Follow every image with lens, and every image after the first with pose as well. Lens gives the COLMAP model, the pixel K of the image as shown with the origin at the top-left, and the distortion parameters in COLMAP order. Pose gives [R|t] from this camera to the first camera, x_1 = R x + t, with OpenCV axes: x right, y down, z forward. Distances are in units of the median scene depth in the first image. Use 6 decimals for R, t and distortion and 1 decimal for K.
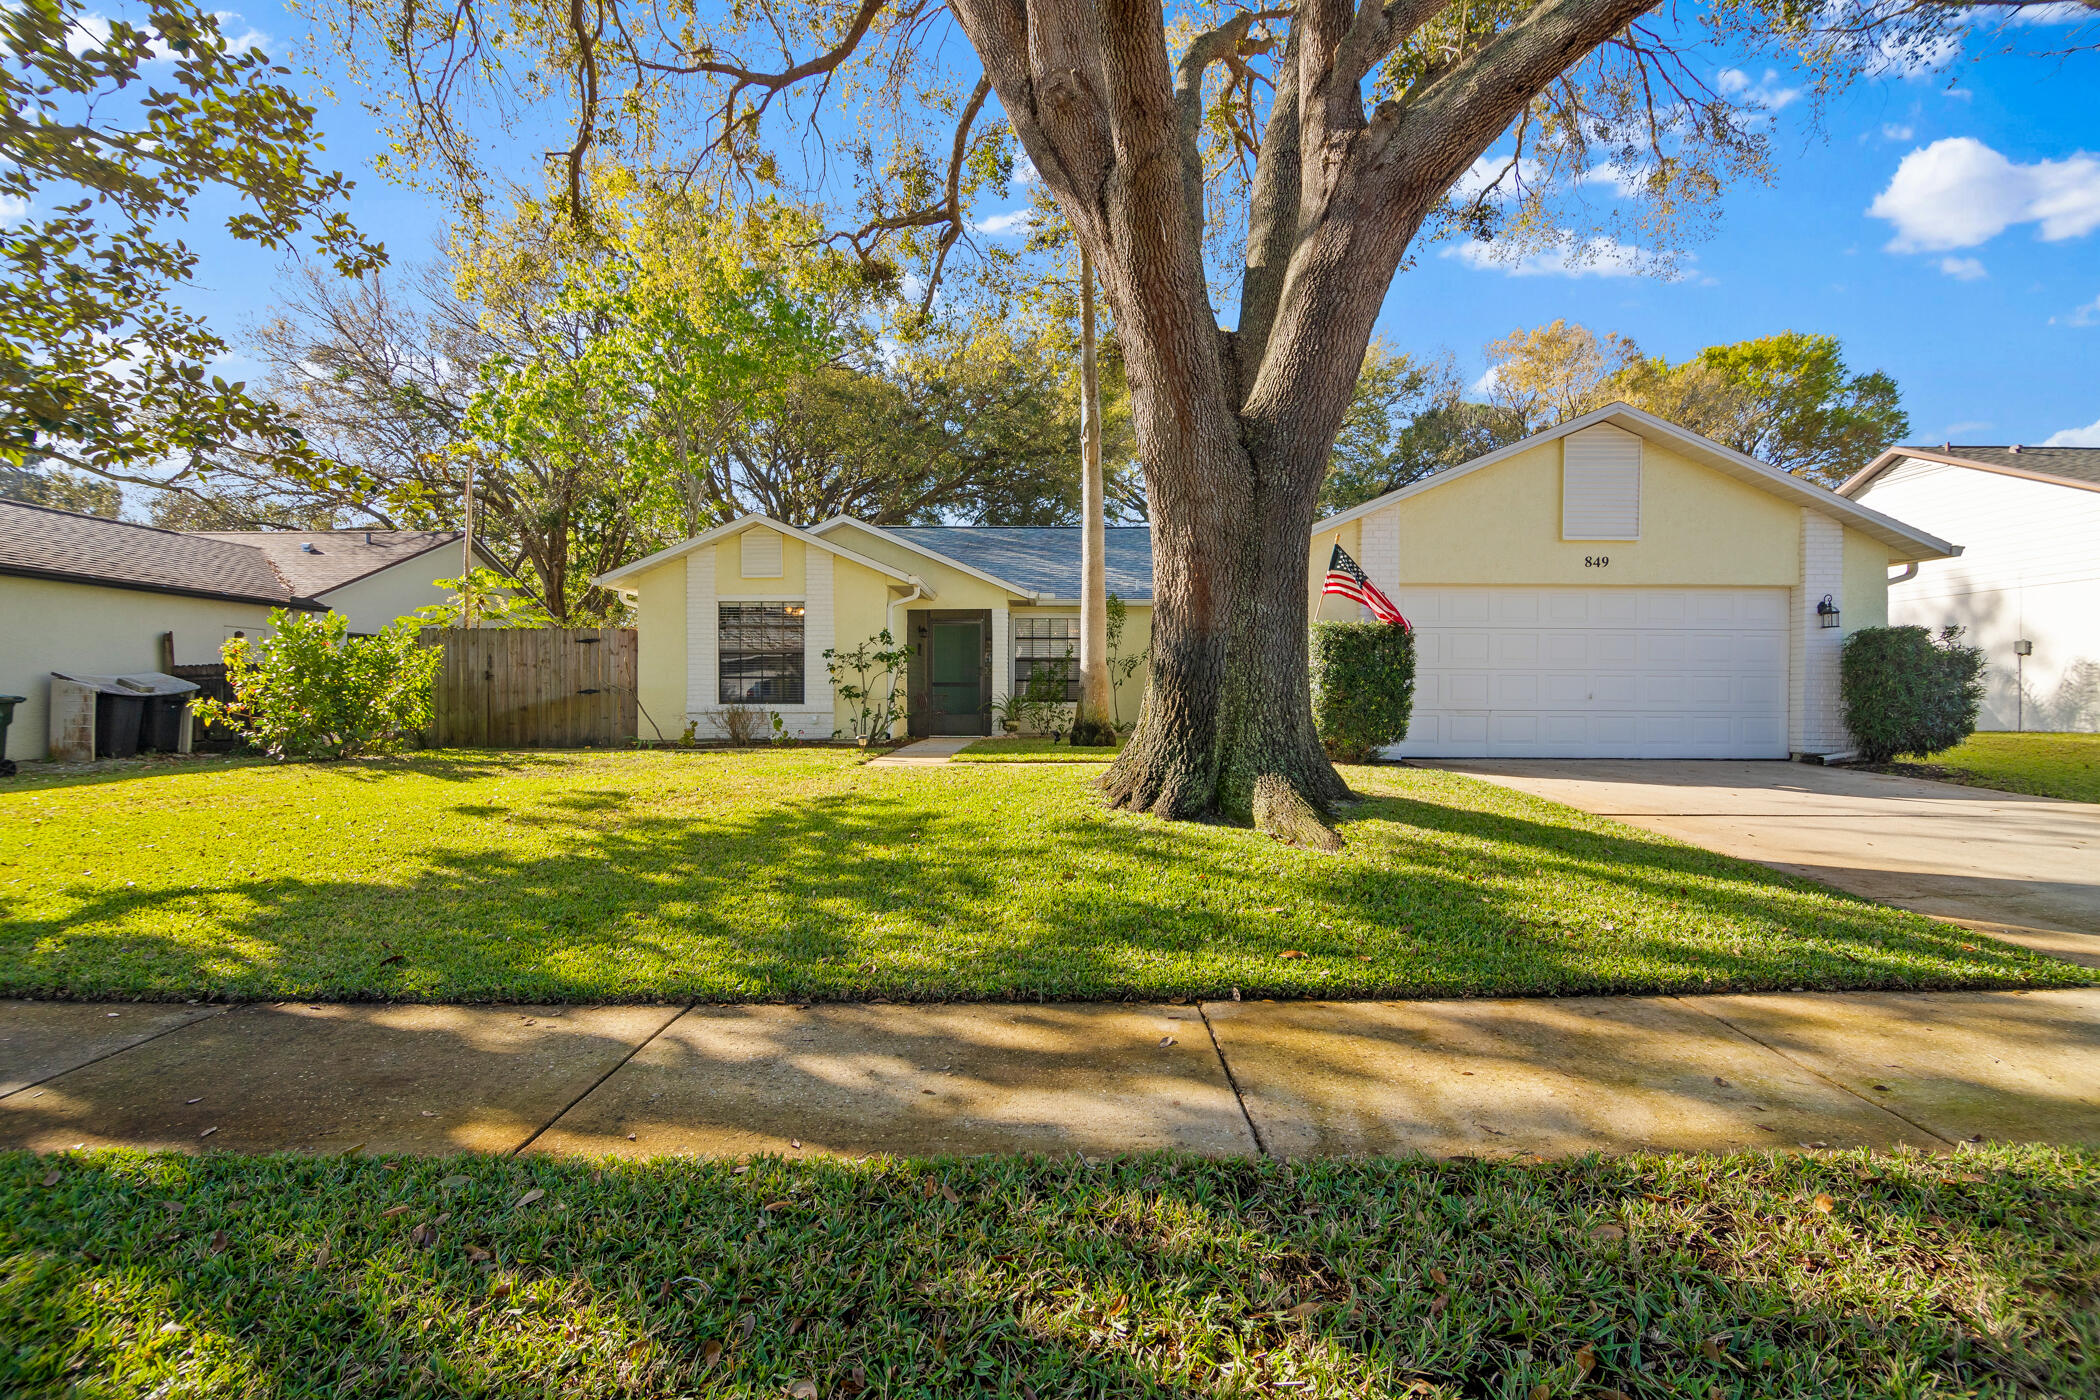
lens RADIAL K [[973.8, 0, 1050.3], [0, 973.8, 704.3], [0, 0, 1]] dist [-0.014564, -0.001252]
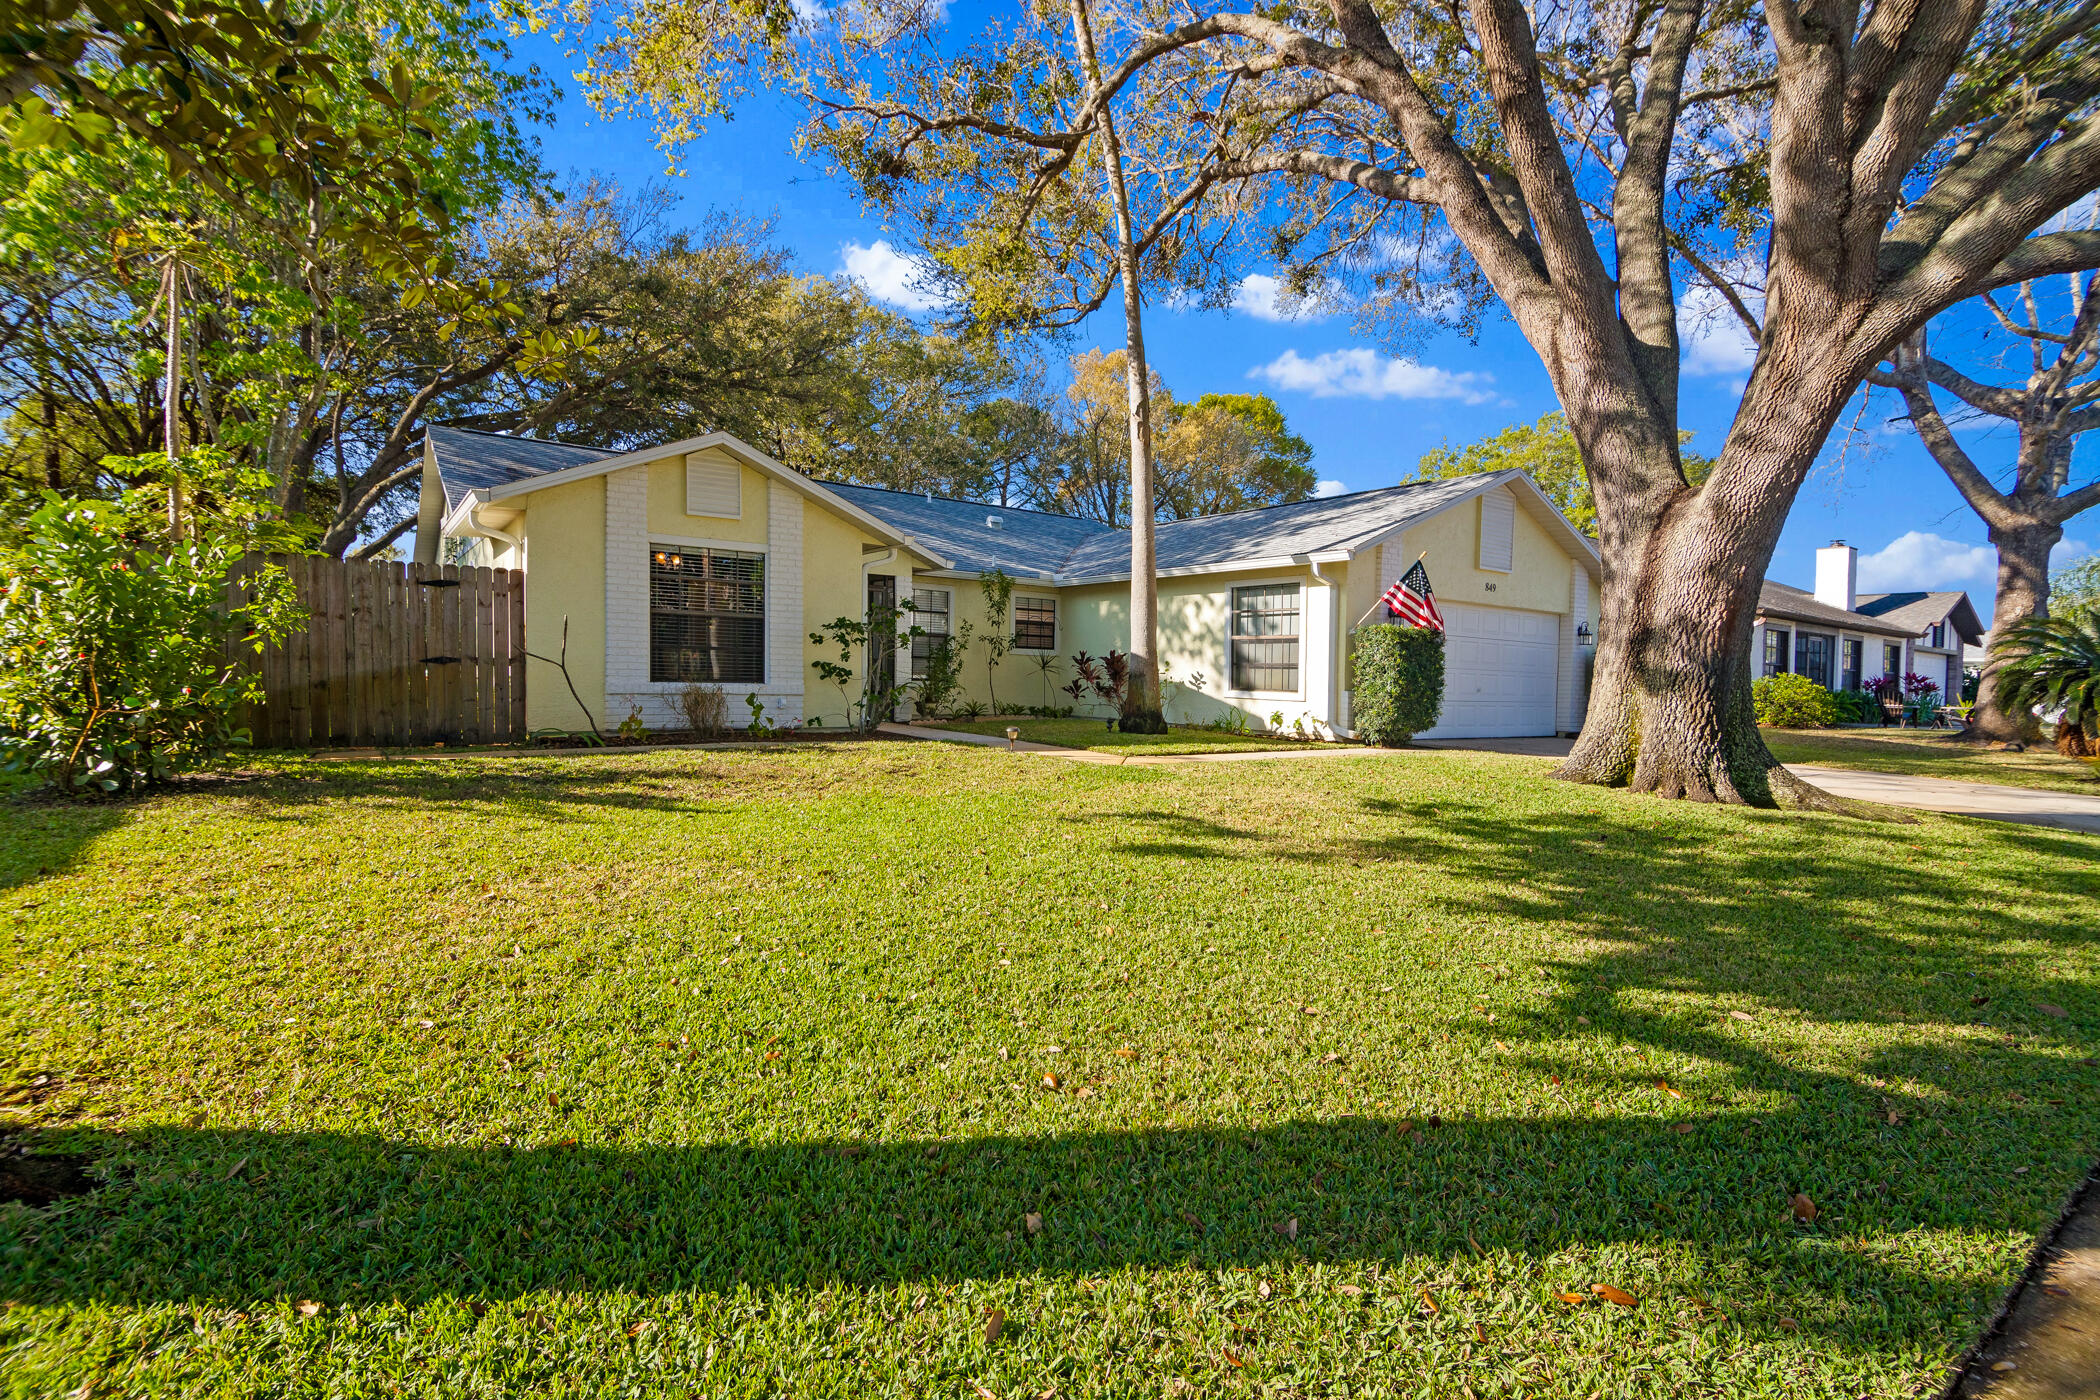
lens RADIAL K [[973.8, 0, 1050.4], [0, 973.8, 700.6], [0, 0, 1]] dist [-0.014564, -0.001252]
pose [[0.817857, 0.003321, 0.575412, -0.526293], [-0.021452, 0.999464, 0.024722, -0.010982], [-0.575022, -0.032563, 0.817490, 0.213739]]
